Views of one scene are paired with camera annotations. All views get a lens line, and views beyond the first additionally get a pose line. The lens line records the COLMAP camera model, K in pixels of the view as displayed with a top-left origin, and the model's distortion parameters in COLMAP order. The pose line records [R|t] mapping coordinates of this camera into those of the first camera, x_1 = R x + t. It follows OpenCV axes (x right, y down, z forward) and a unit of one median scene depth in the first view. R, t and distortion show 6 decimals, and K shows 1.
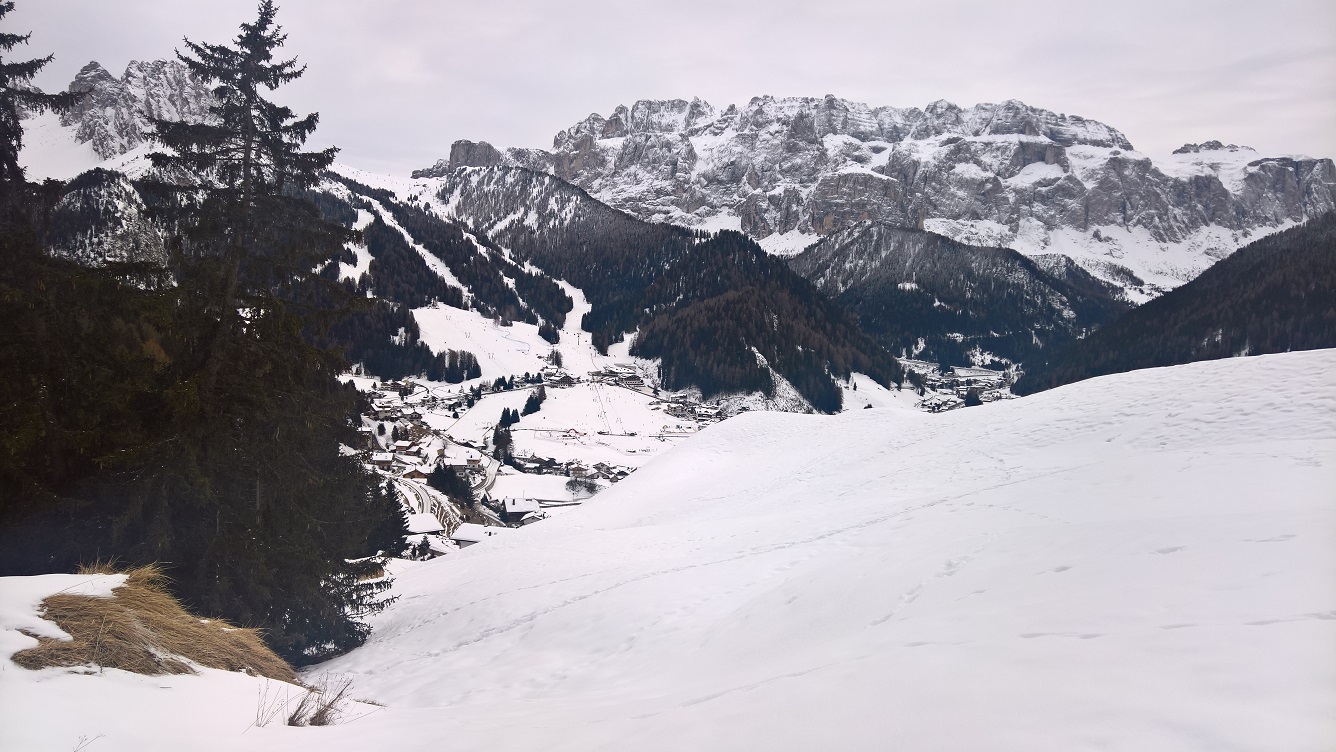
lens RADIAL K [[935.8, 0, 668.0], [0, 935.8, 376.0], [0, 0, 1]] dist [-0.003304, -0.005315]
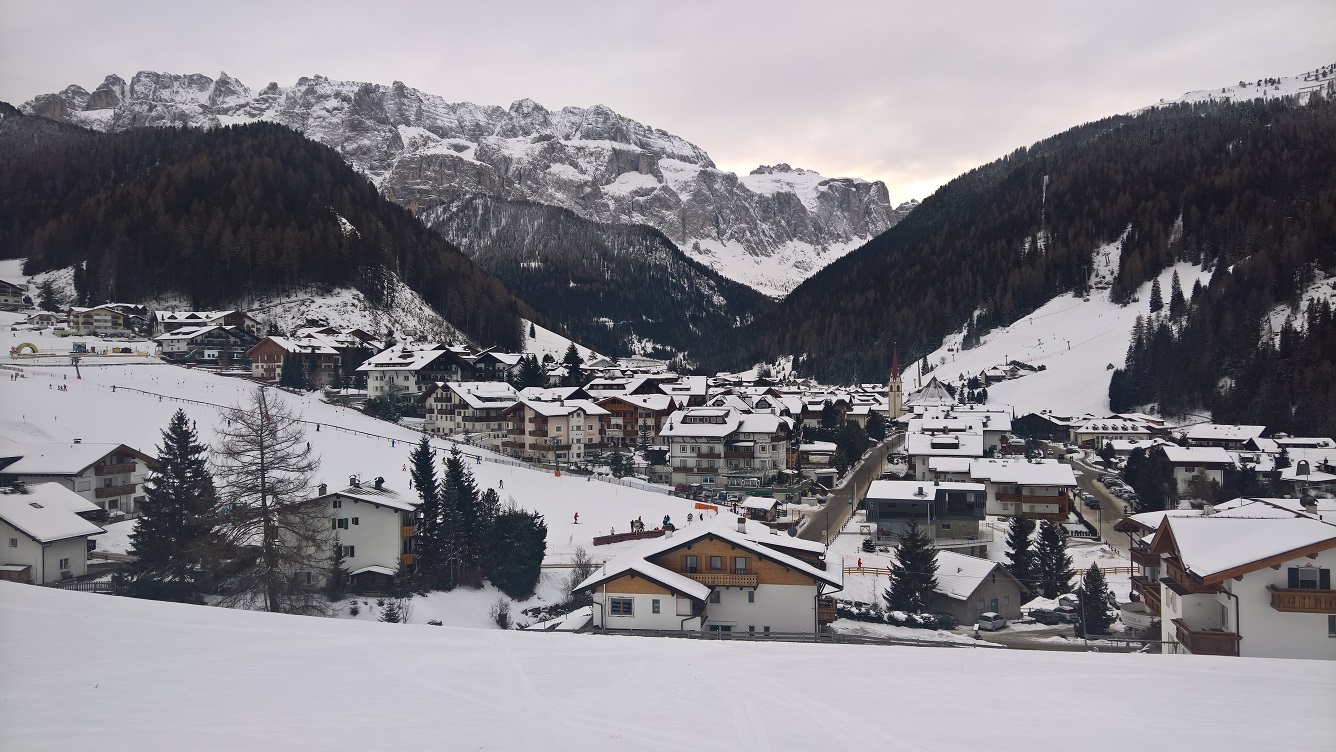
lens RADIAL K [[935.8, 0, 668.0], [0, 935.8, 376.0], [0, 0, 1]] dist [-0.003304, -0.005315]
pose [[0.898836, -0.048056, 0.435643, 0.012181], [0.077183, 0.995792, -0.049400, 0.023373], [-0.431436, 0.078027, 0.898763, 0.164311]]
